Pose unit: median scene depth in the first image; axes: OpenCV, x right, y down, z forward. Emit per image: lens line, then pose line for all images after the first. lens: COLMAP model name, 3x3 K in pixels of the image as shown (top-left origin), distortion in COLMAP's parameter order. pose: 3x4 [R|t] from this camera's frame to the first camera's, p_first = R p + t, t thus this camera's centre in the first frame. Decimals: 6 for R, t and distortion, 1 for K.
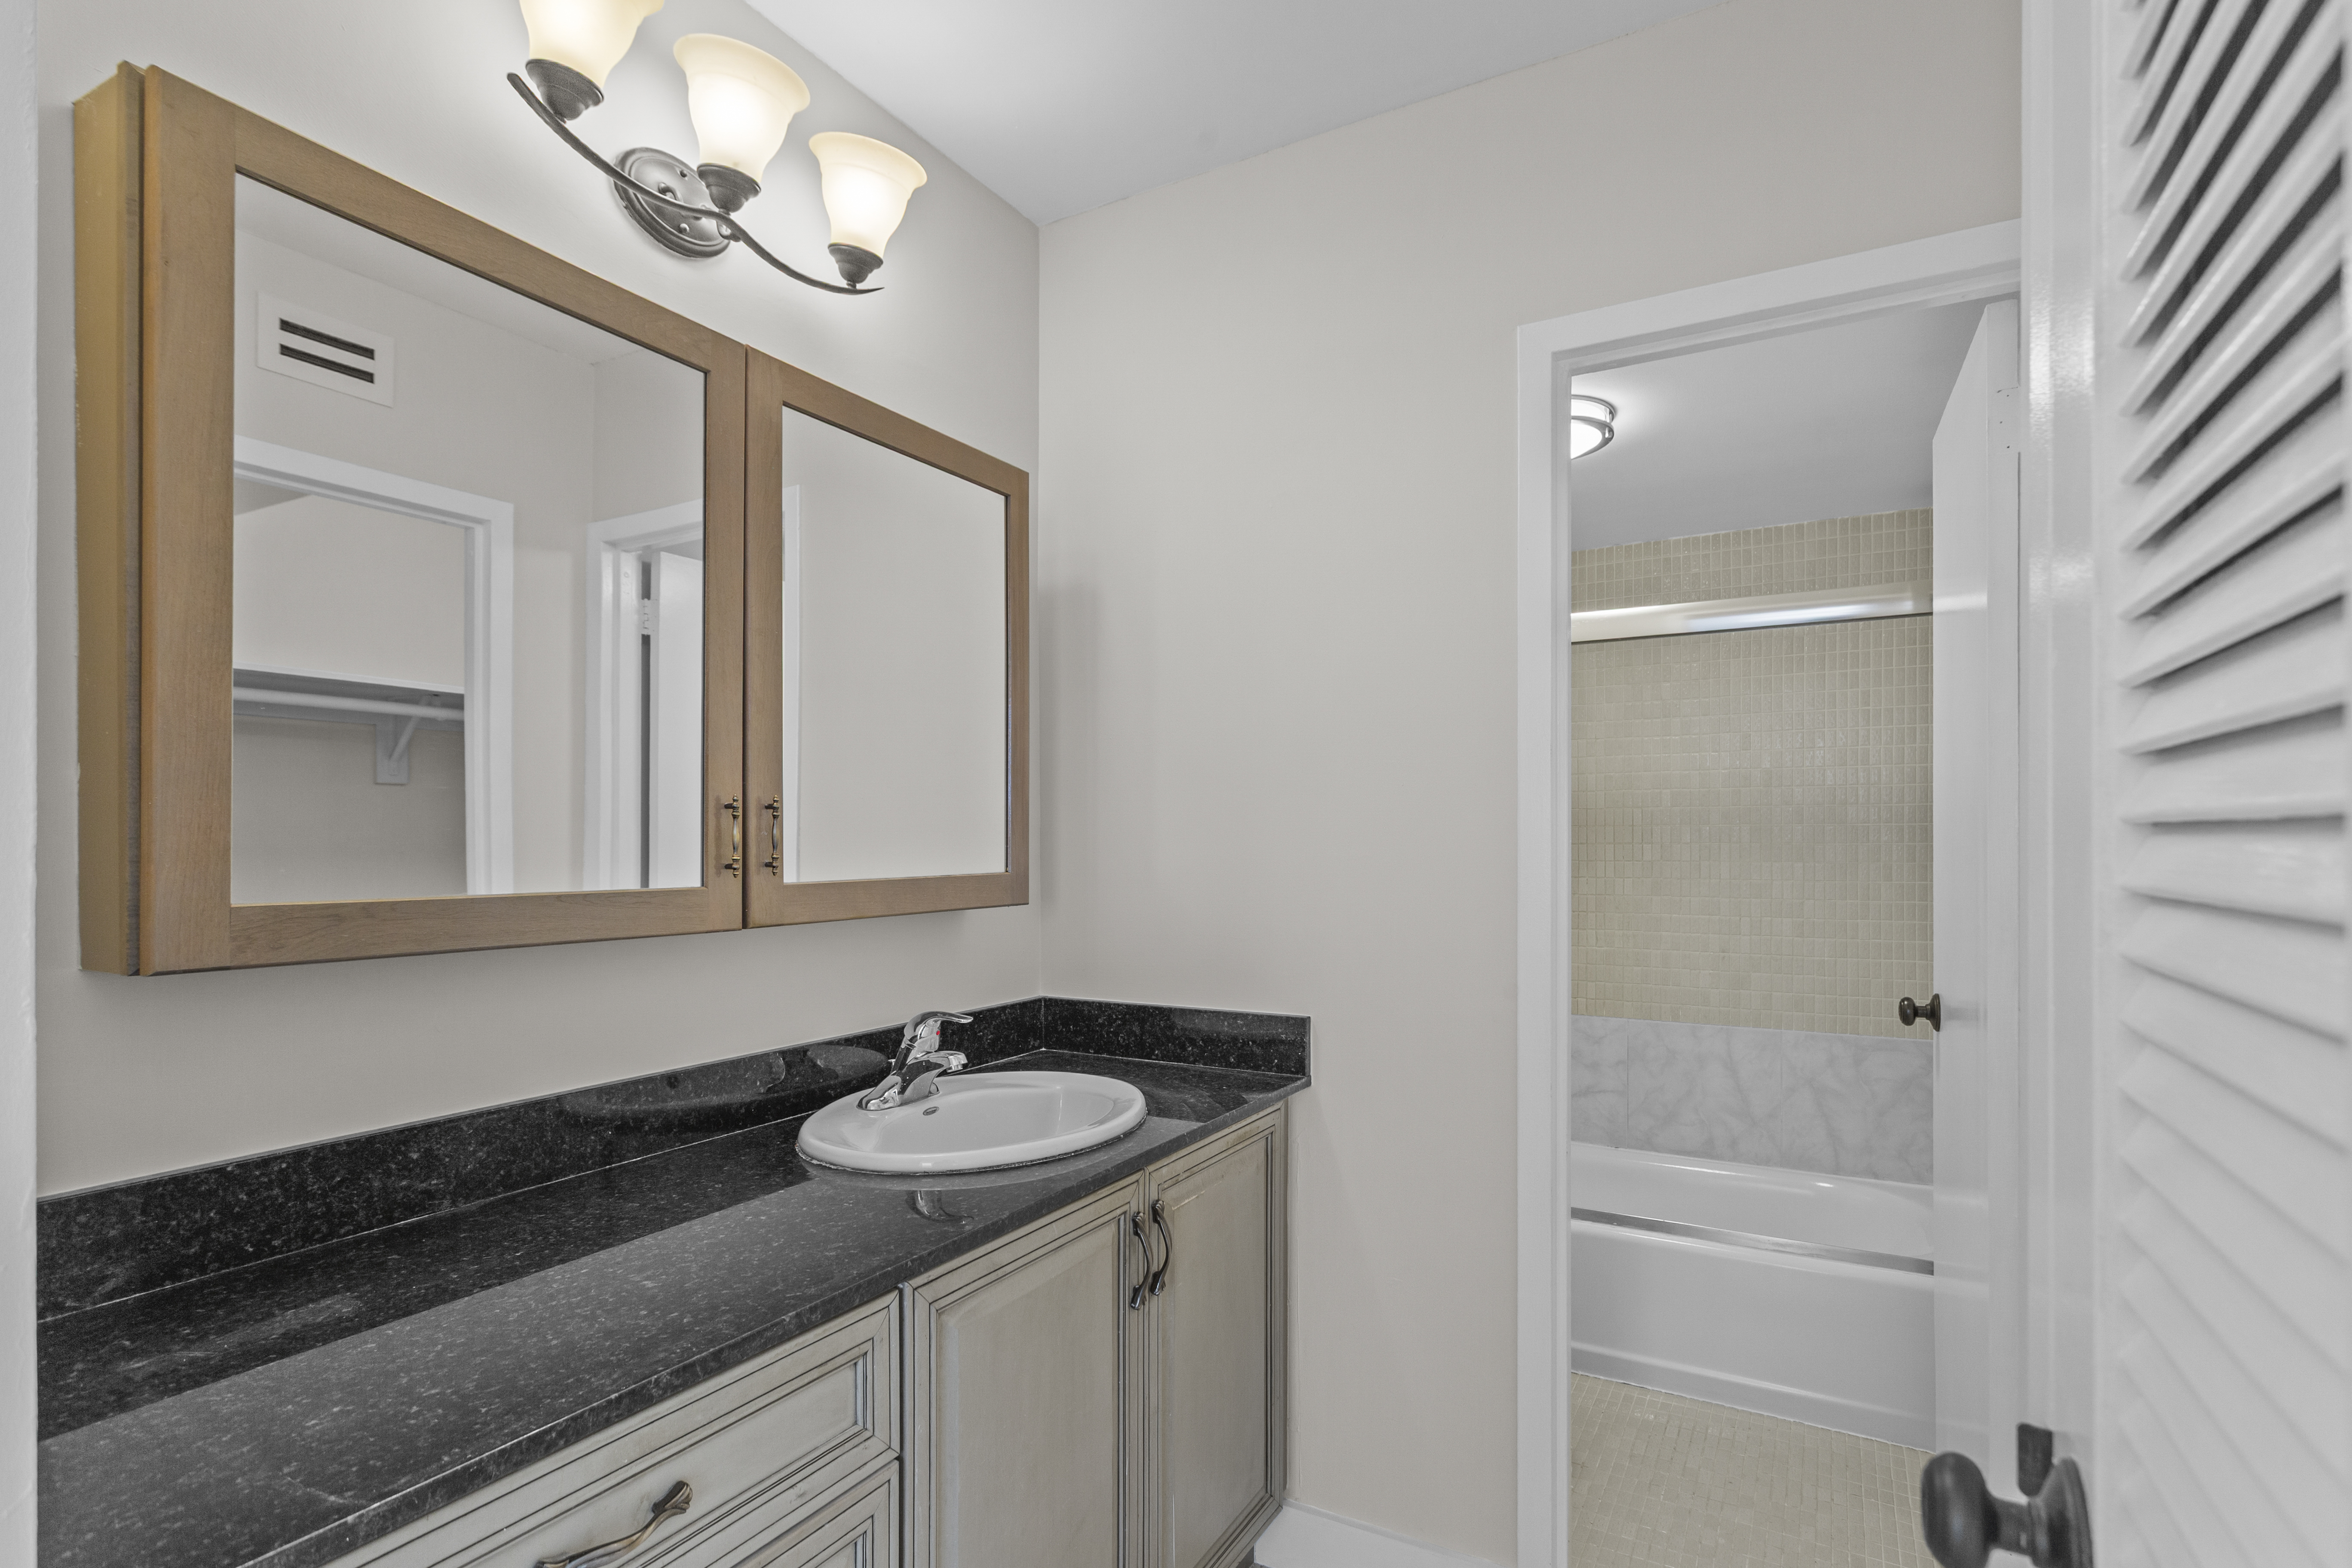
lens RADIAL K [[1106.8, 0, 1172.1], [0, 1106.8, 847.4], [0, 0, 1]] dist [0.000478, 0.000475]
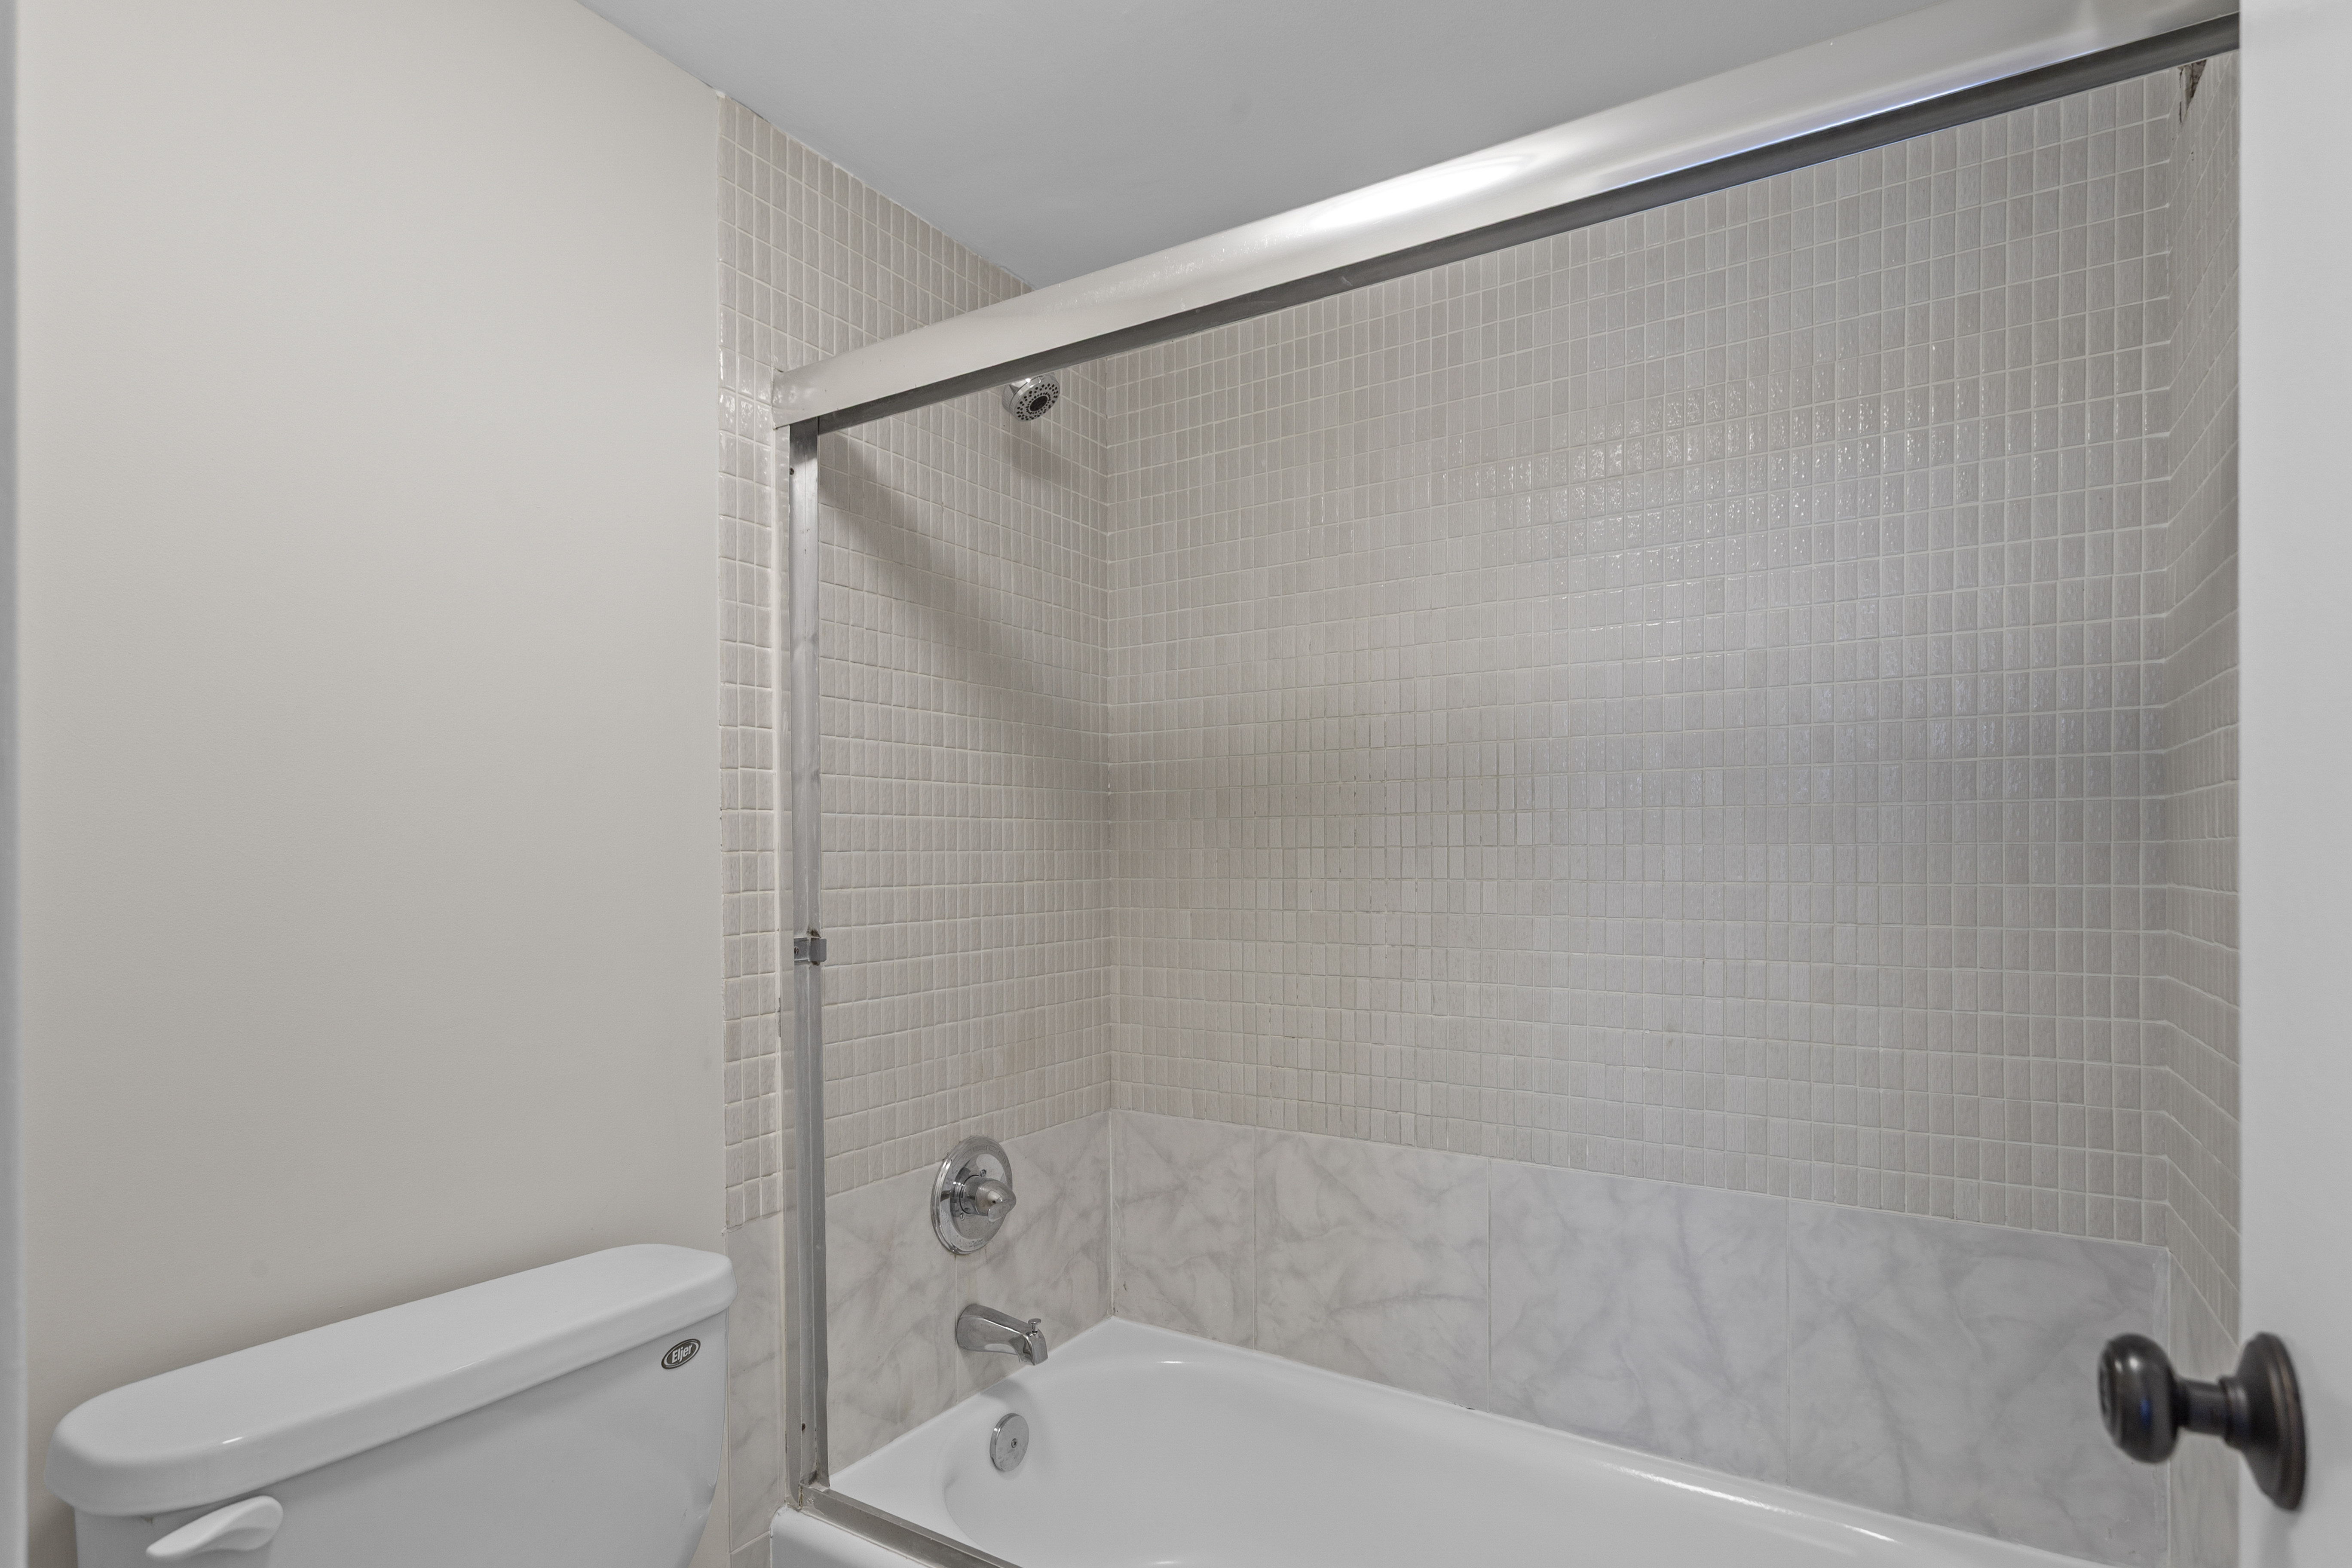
lens RADIAL K [[1138.3, 0, 1202.7], [0, 1138.3, 864.9], [0, 0, 1]] dist [0.001653, 0.001605]
pose [[0.999438, -0.002457, -0.033439, 0.312542], [0.002544, 0.999994, 0.002546, 0.020013], [0.033433, -0.002629, 0.999438, 0.497333]]
